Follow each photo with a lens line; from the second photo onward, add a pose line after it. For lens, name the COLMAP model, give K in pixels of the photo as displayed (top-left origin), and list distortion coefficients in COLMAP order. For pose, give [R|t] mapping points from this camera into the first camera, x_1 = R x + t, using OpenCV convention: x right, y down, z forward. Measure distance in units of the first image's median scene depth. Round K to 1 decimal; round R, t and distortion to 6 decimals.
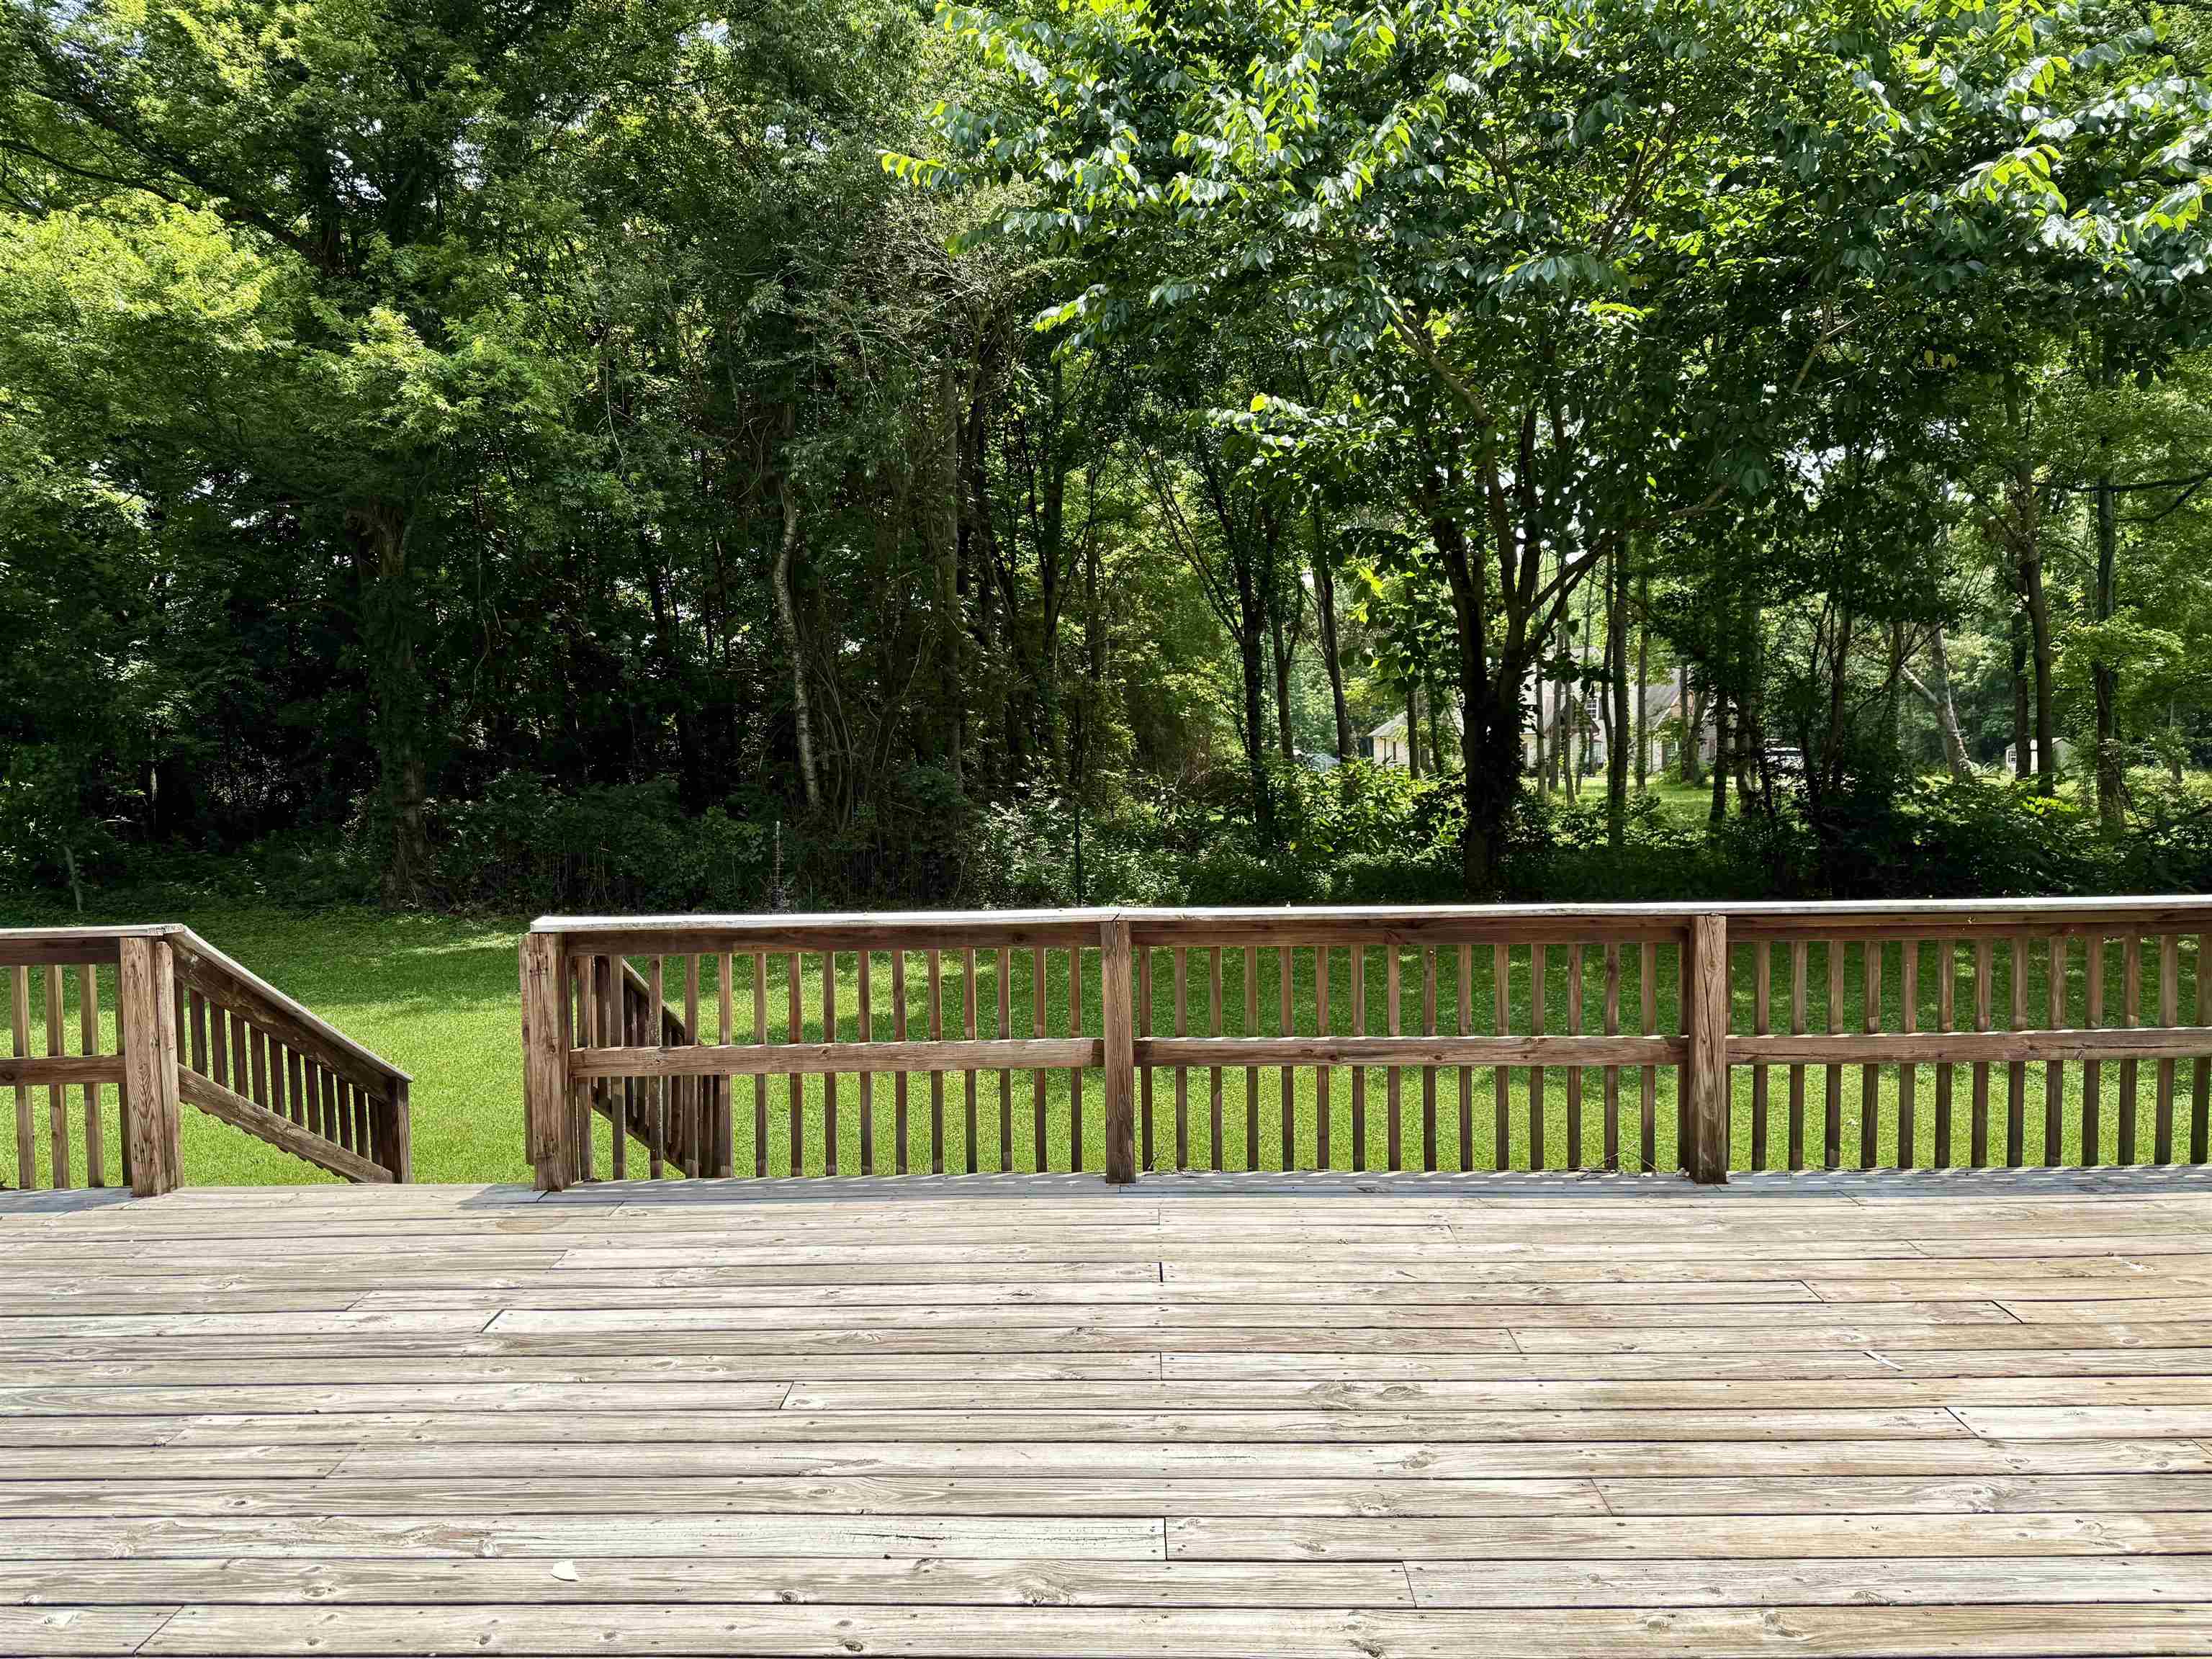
lens RADIAL K [[1555.3, 0, 1103.5], [0, 1555.3, 820.9], [0, 0, 1]] dist [0.049902, -0.068673]
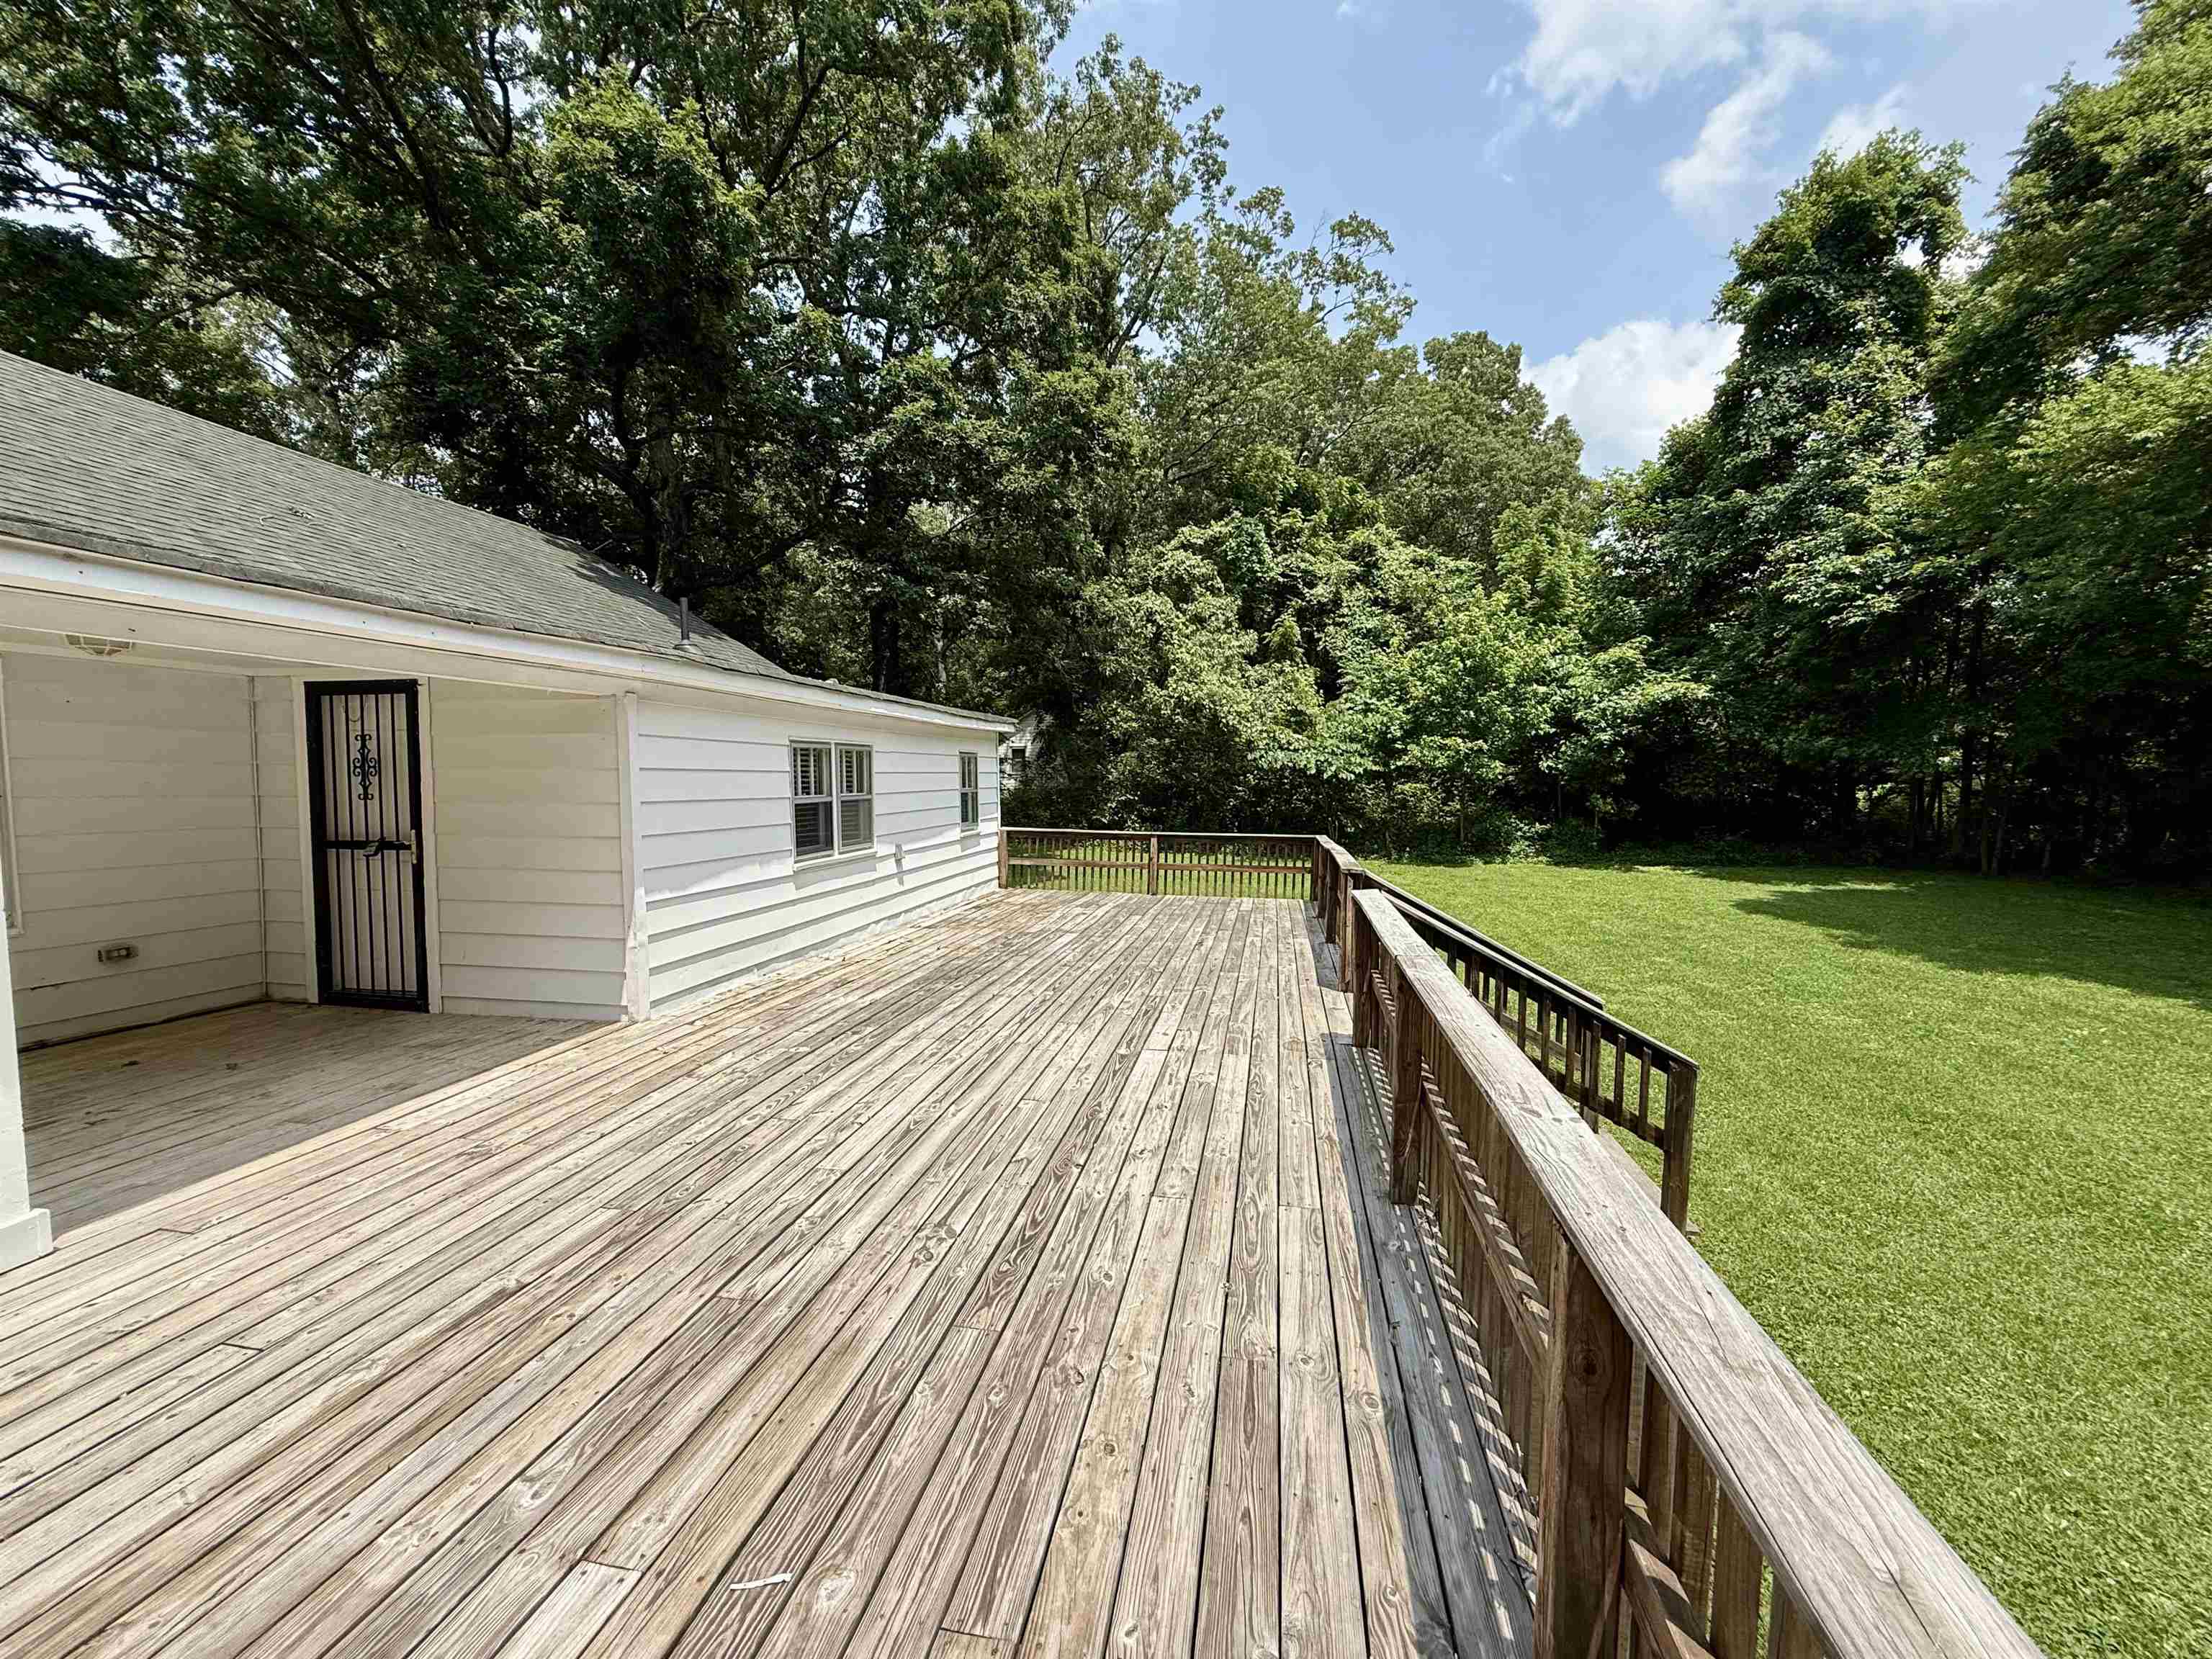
lens RADIAL K [[882.2, 0, 1101.7], [0, 882.2, 832.8], [0, 0, 1]] dist [-0.000209, 0.000734]
pose [[-0.174358, 0.076845, -0.981679, 0.665626], [-0.053877, 0.994712, 0.087434, -0.071567], [0.983207, 0.068135, -0.169296, 0.917867]]
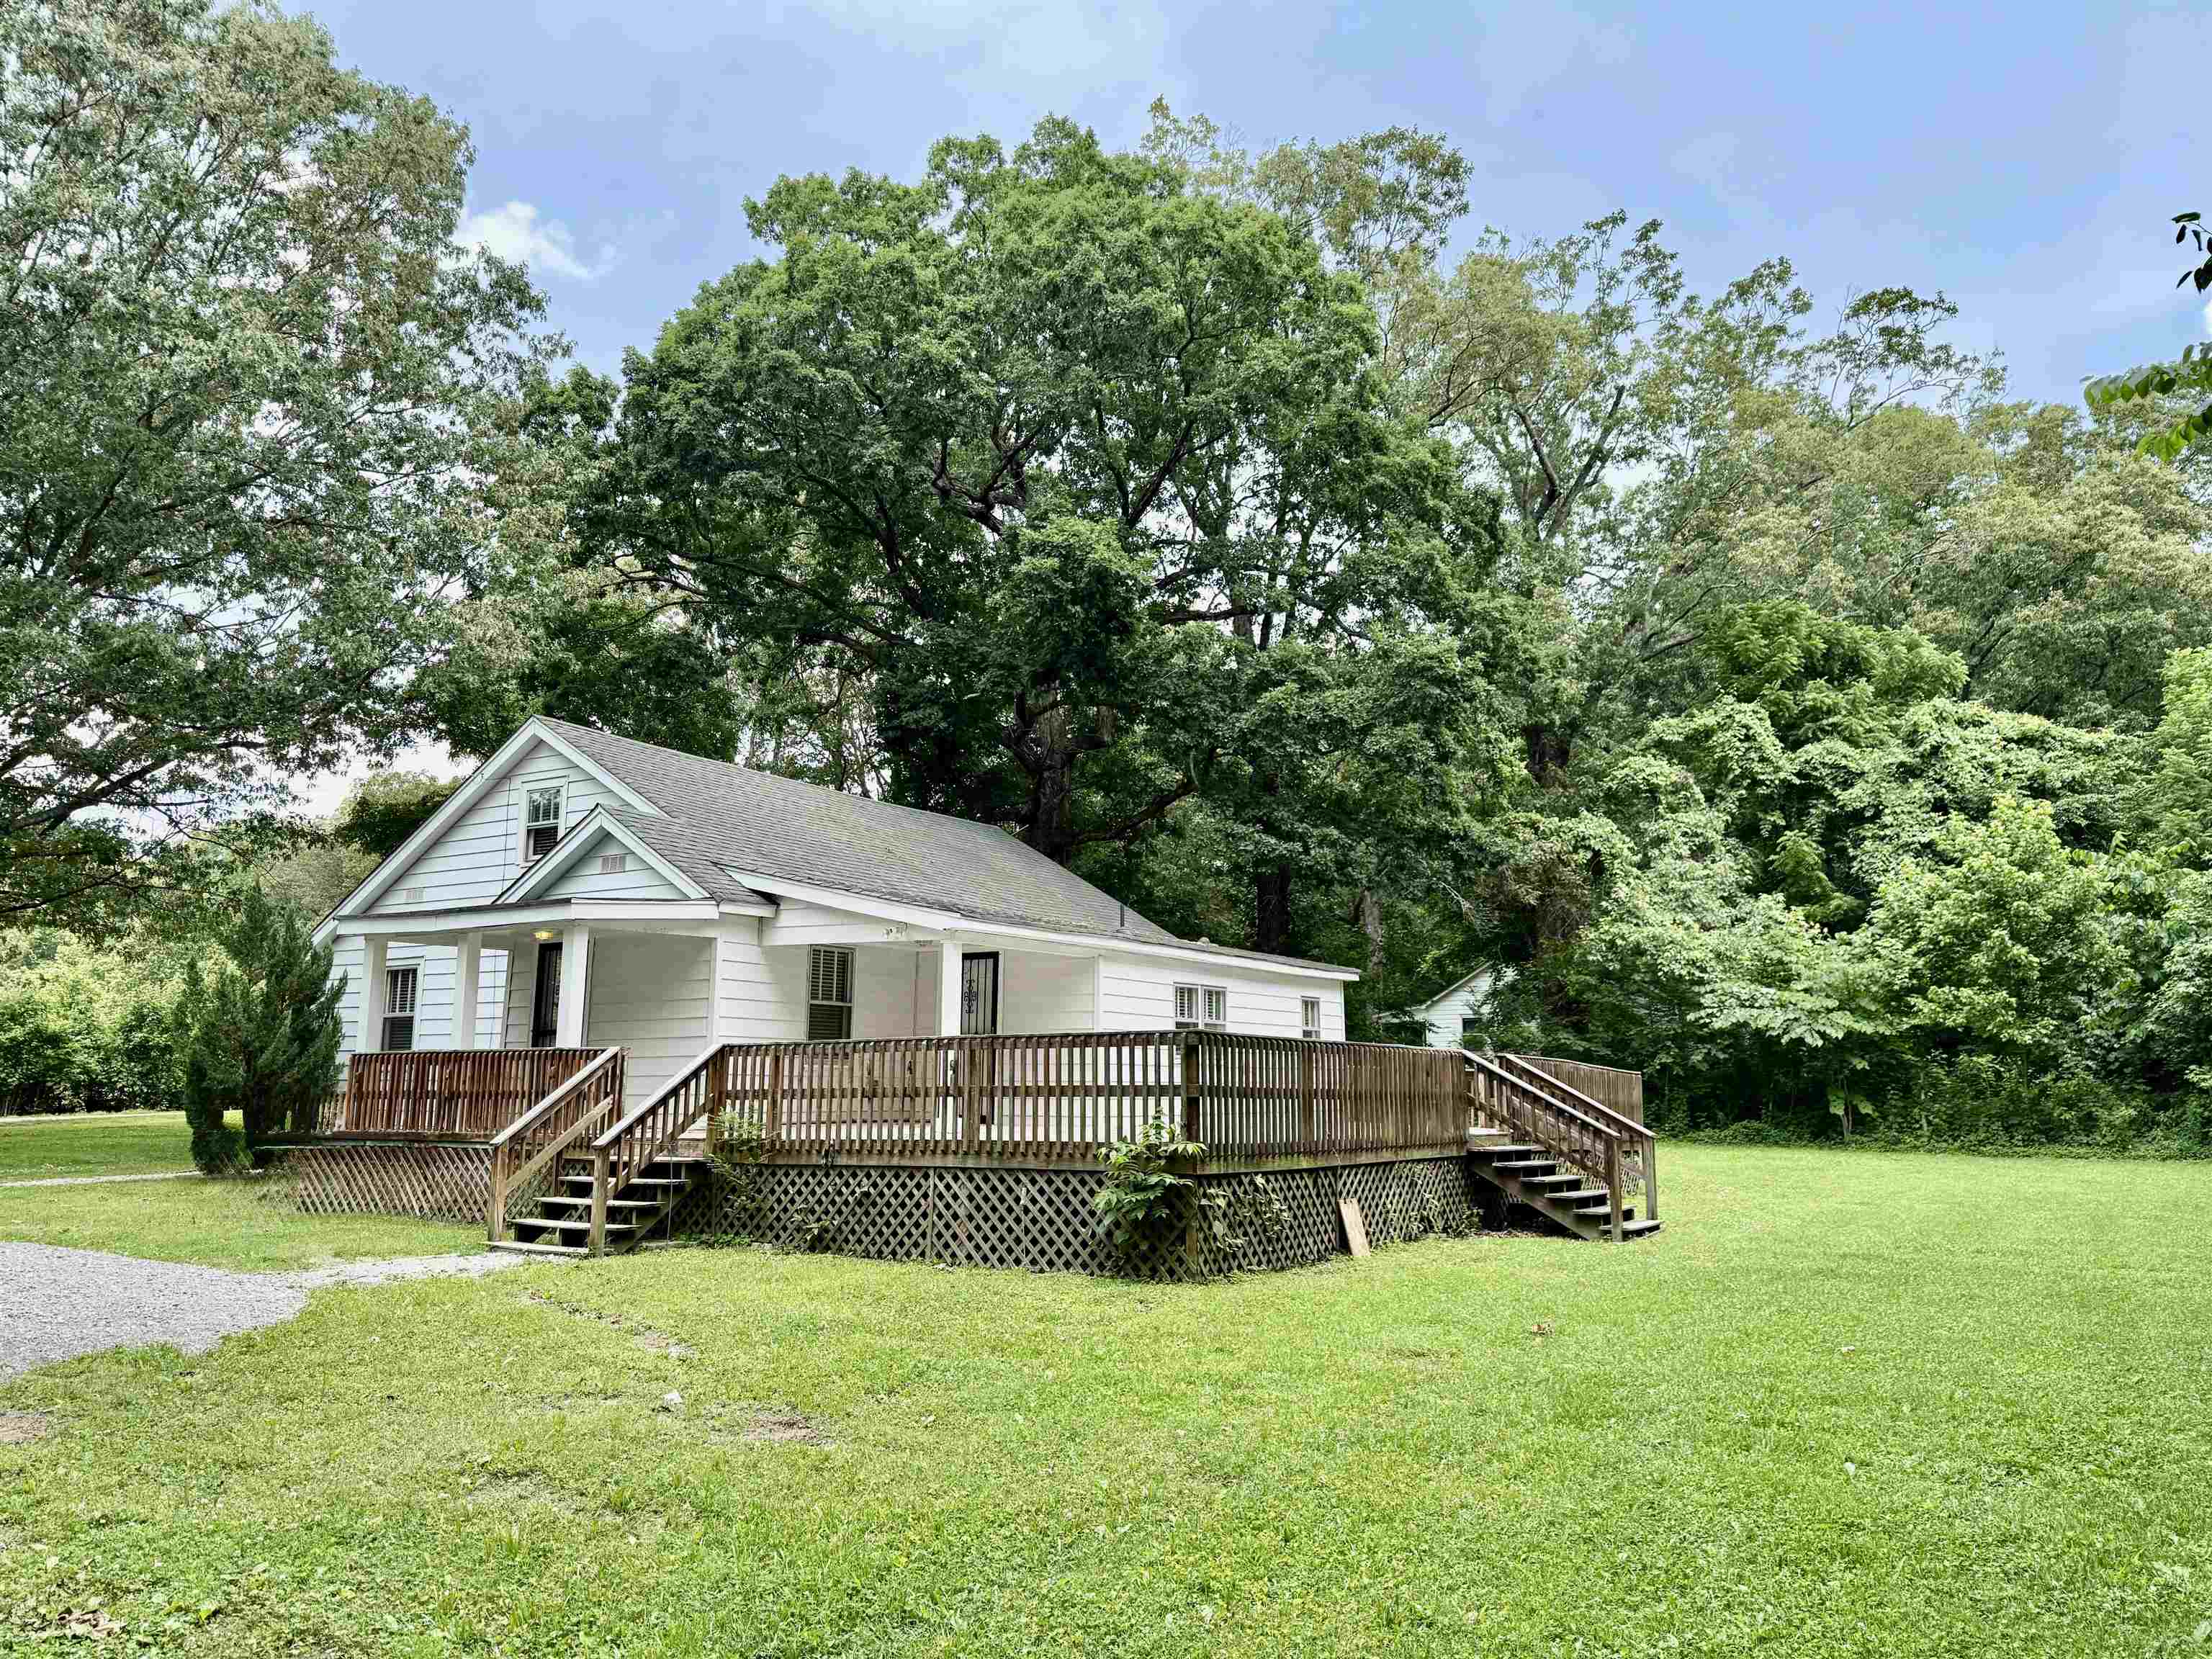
lens RADIAL K [[1534.1, 0, 1081.6], [0, 1534.1, 814.7], [0, 0, 1]] dist [0.077562, -0.062077]
pose [[-0.530930, -0.134347, -0.836698, 3.006715], [-0.049277, 0.990577, -0.127786, 0.027673], [0.845982, -0.026615, -0.532547, 2.180915]]
